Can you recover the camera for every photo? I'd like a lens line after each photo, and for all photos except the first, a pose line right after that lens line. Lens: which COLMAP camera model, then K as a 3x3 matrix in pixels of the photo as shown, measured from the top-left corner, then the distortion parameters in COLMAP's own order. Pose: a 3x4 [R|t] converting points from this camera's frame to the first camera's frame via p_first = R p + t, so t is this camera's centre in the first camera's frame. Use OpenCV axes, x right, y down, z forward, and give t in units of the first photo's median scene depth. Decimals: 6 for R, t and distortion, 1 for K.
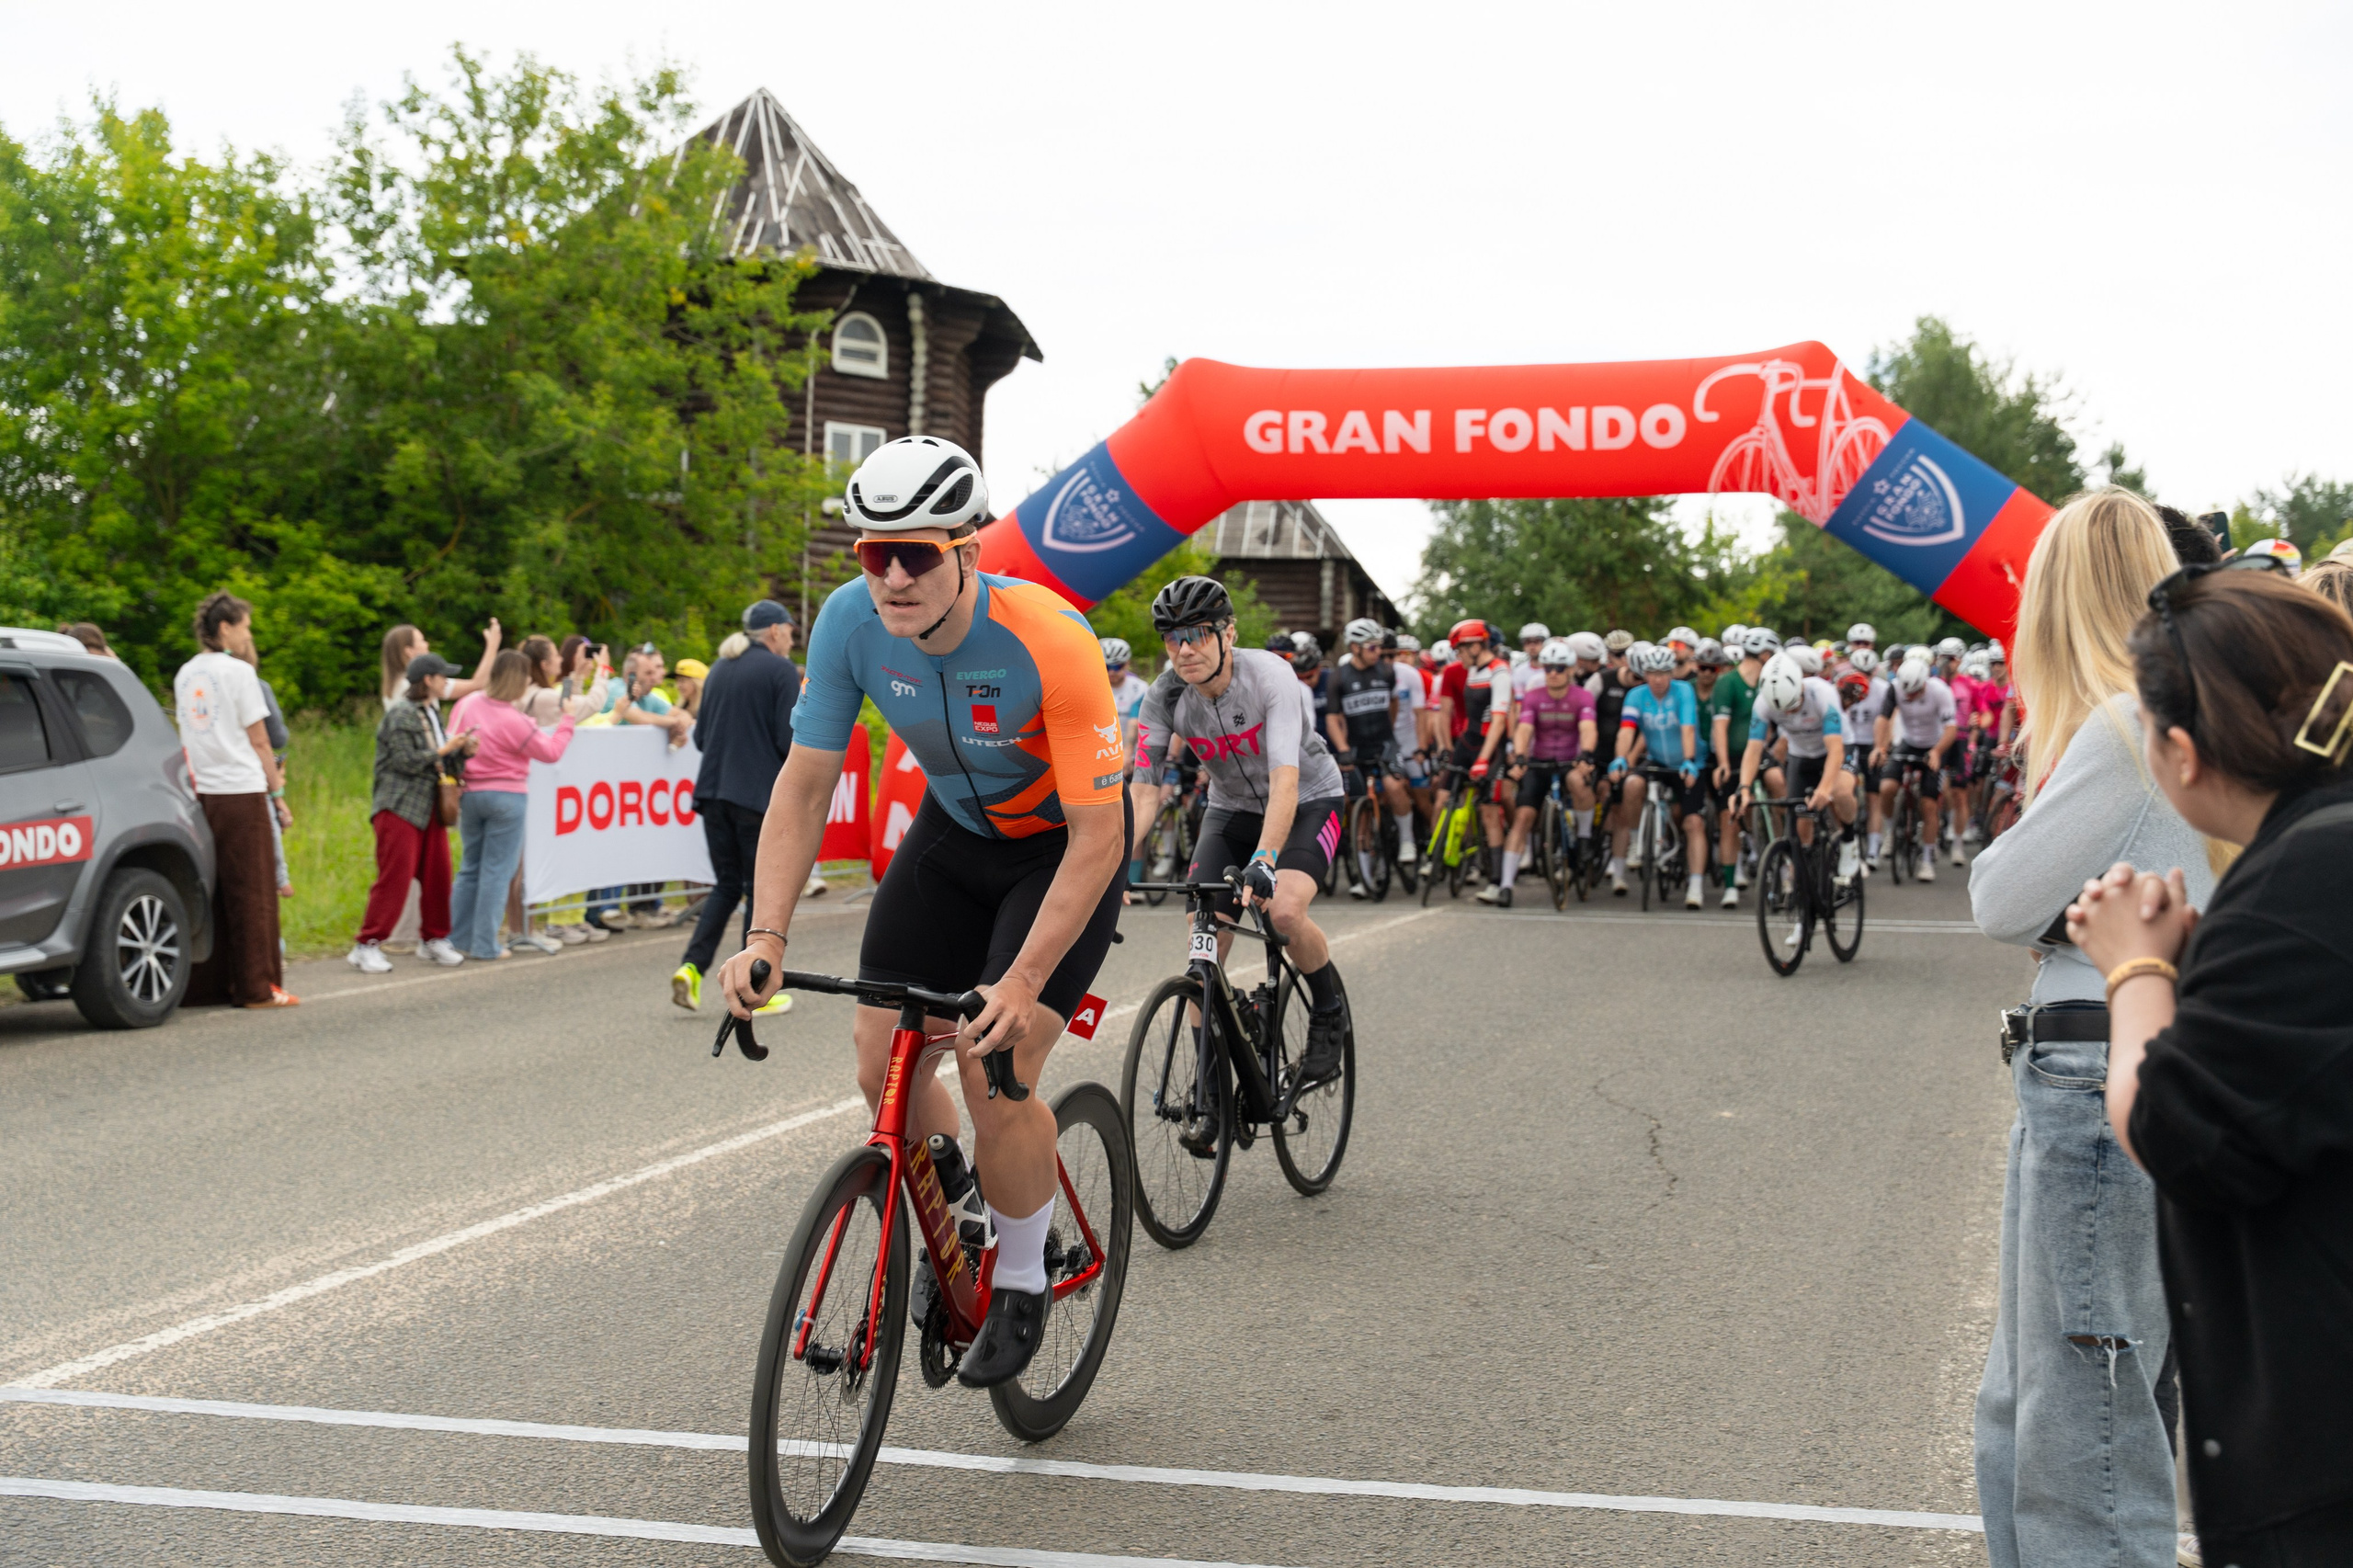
lens RADIAL K [[3447.8, 0, 1176.5], [0, 3447.8, 784.0], [0, 0, 1]] dist [0.034900, 0.106786]
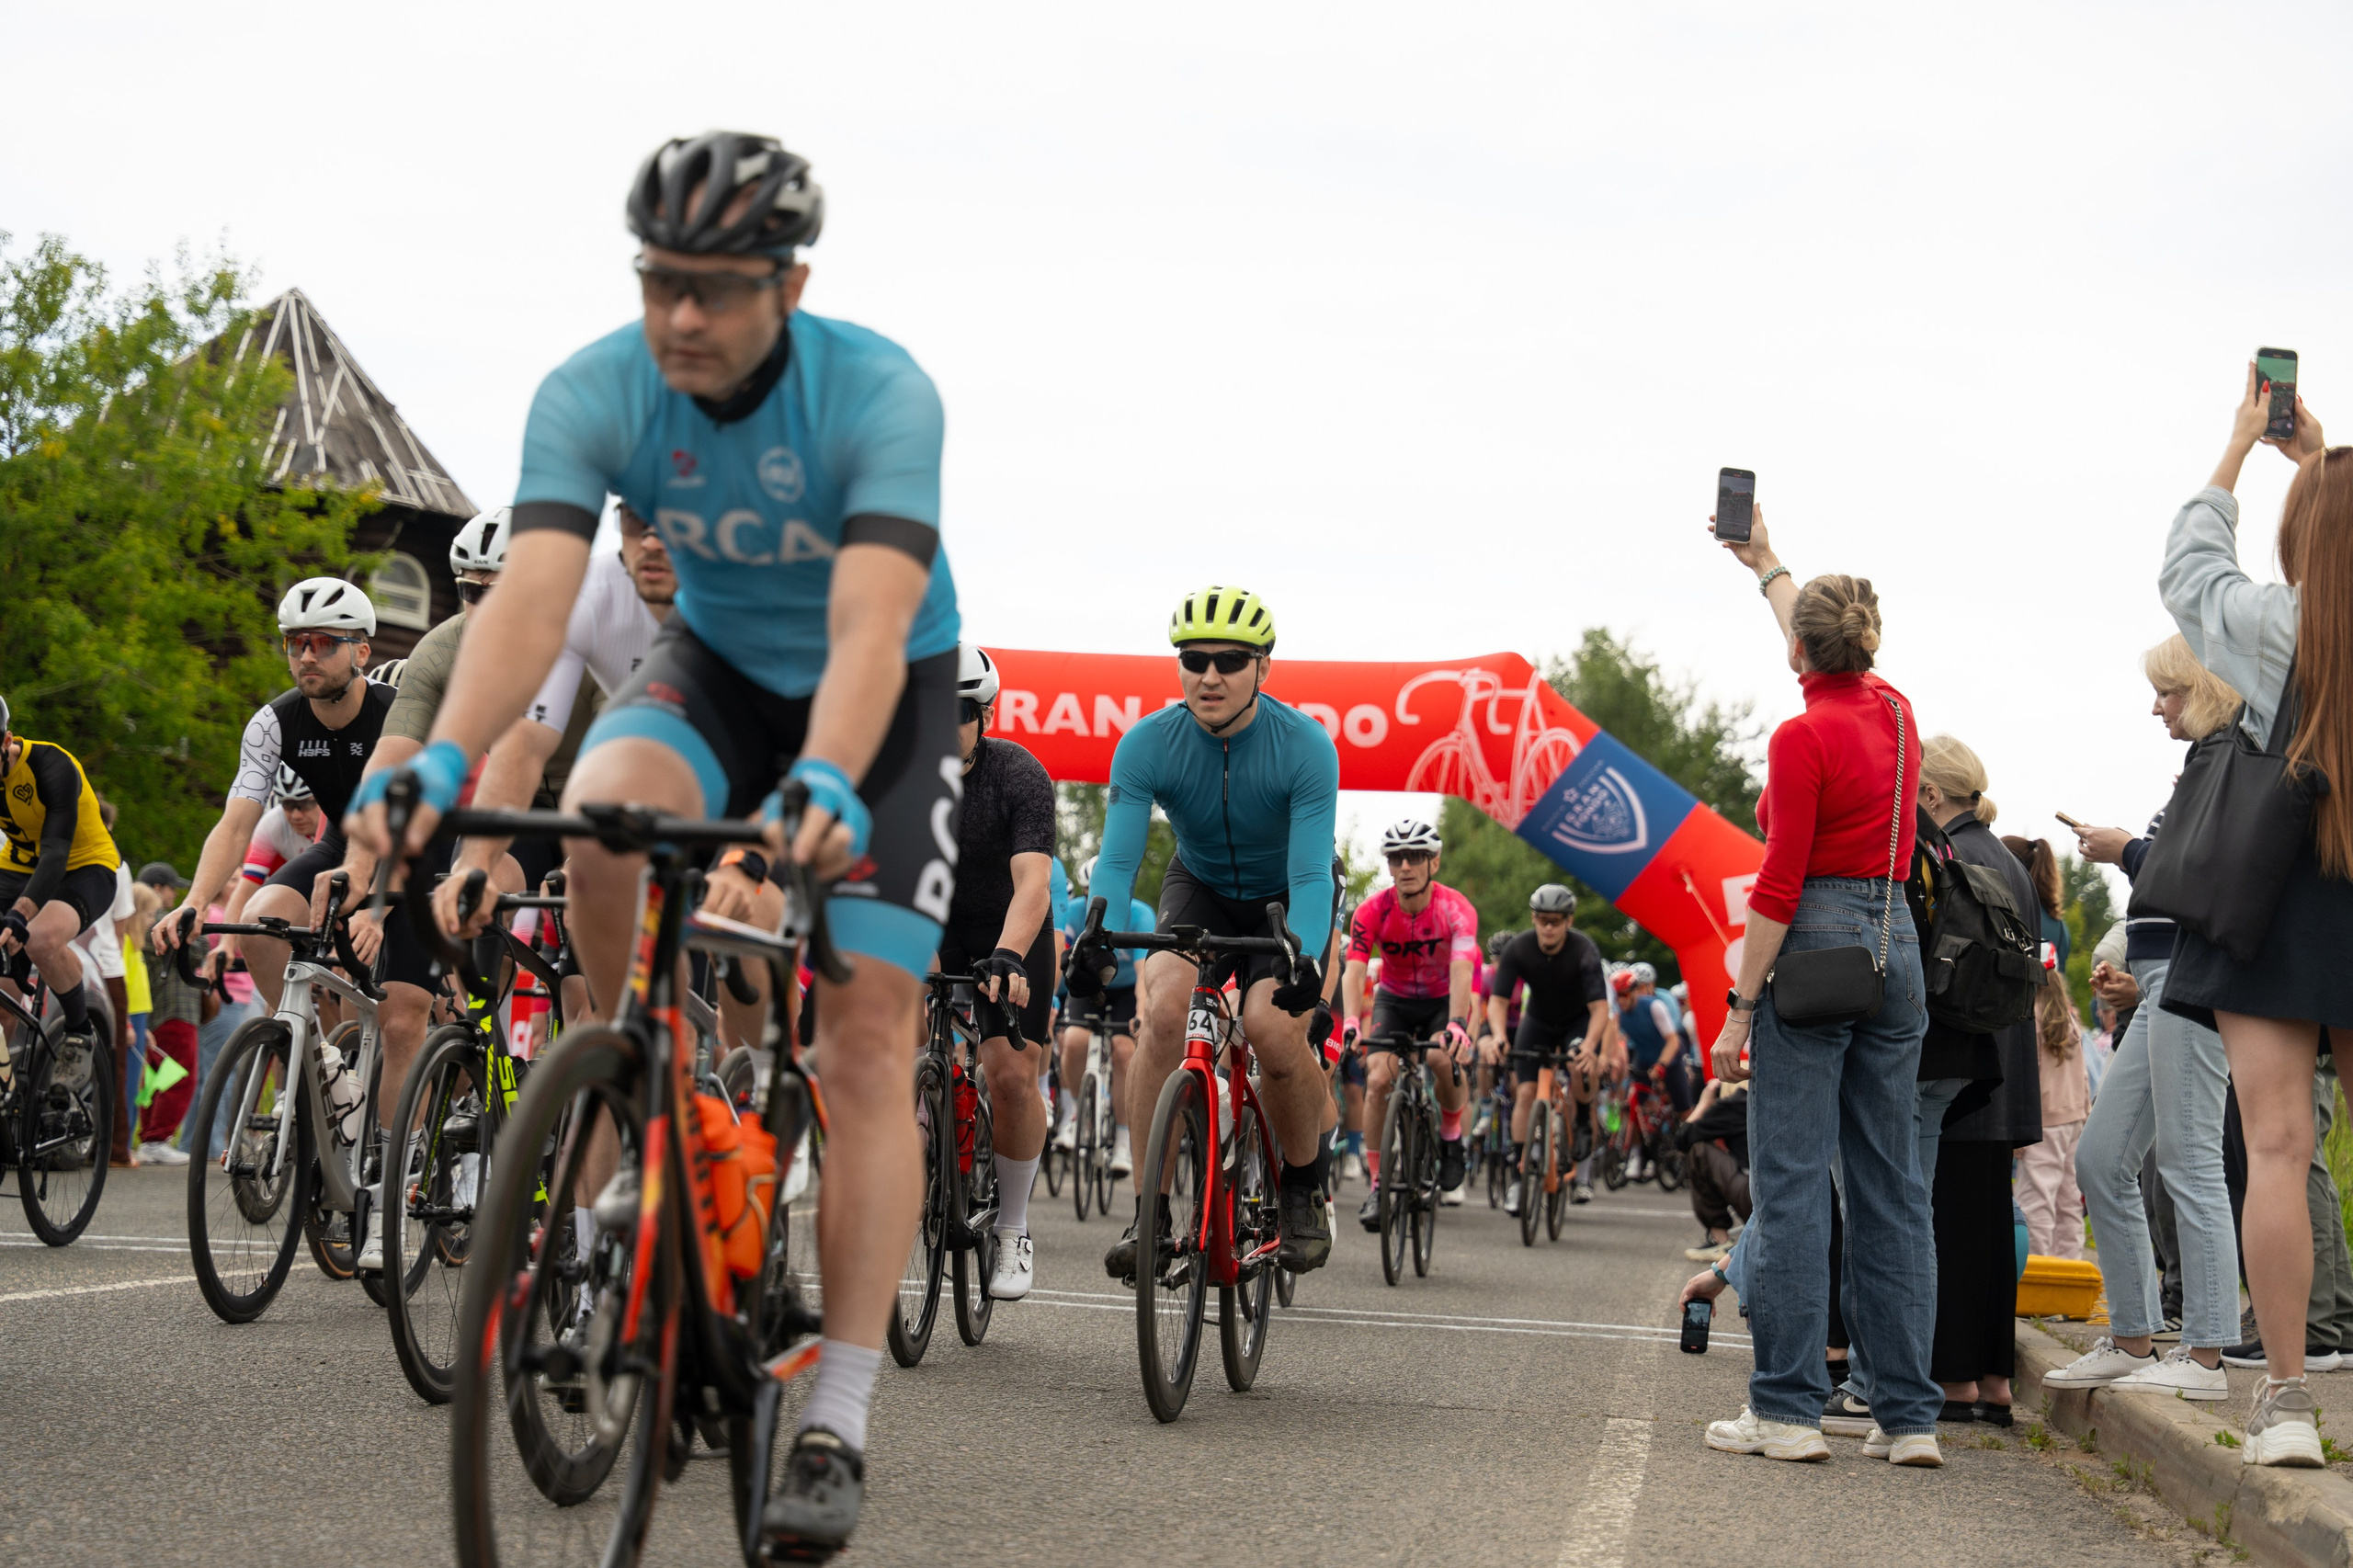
lens RADIAL K [[4752.2, 0, 1176.5], [0, 4752.2, 784.0], [0, 0, 1]] dist [0.035567, -0.127997]
pose [[0.990086, 0.056284, 0.128696, -0.057209], [-0.044171, 0.994486, -0.095113, 0.030311], [-0.133340, 0.088486, 0.987112, -0.232520]]
